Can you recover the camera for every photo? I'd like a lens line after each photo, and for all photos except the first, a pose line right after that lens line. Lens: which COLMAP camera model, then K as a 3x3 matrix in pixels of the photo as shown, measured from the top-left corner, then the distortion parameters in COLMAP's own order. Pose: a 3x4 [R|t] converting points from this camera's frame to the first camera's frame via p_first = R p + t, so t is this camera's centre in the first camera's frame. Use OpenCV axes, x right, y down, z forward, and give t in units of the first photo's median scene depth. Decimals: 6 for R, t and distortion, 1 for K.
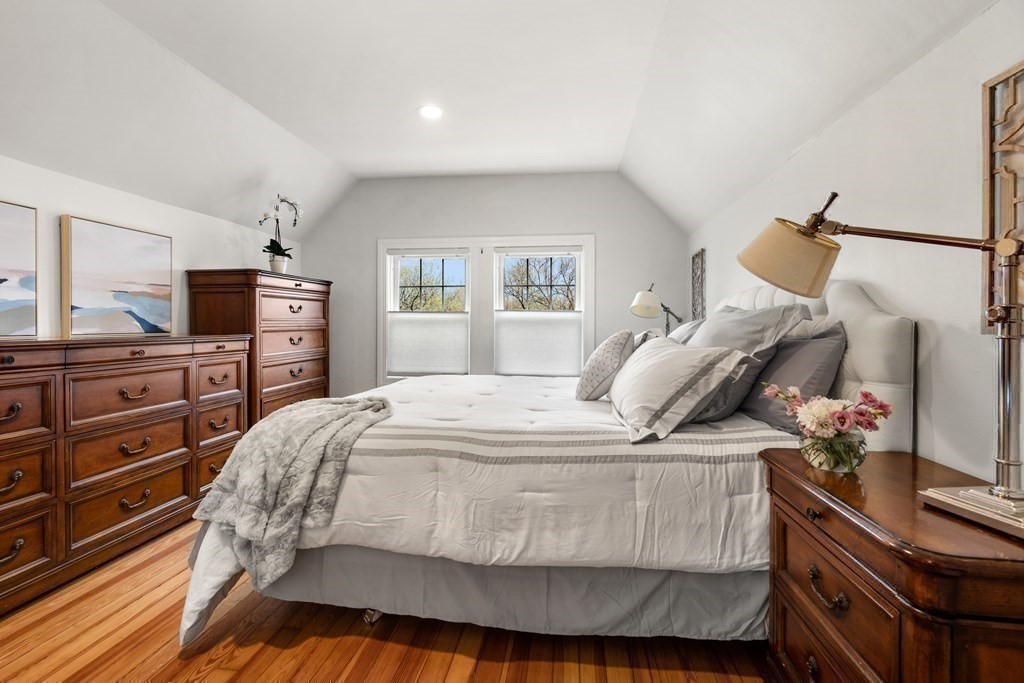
lens RADIAL K [[472.1, 0, 481.3], [0, 472.1, 337.2], [0, 0, 1]] dist [-0.004687, 0.001819]
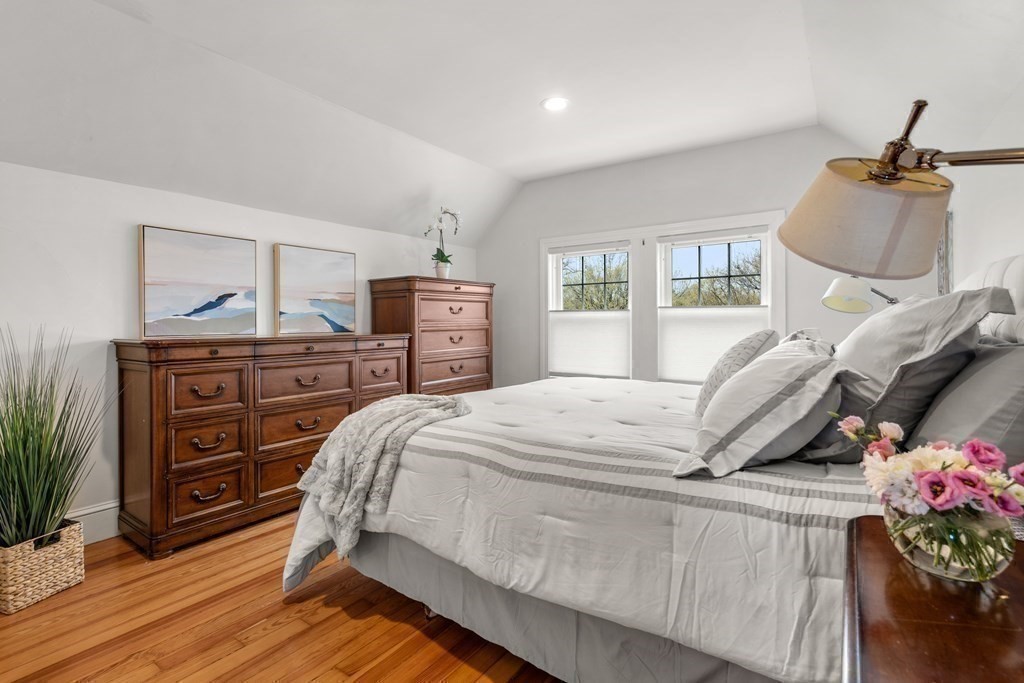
lens RADIAL K [[472.1, 0, 507.9], [0, 472.1, 330.3], [0, 0, 1]] dist [-0.004687, 0.001819]
pose [[0.886622, -0.000171, -0.462494, 0.412202], [-0.005468, 0.999926, -0.010852, -0.005792], [0.462462, 0.012151, 0.886556, 0.175613]]
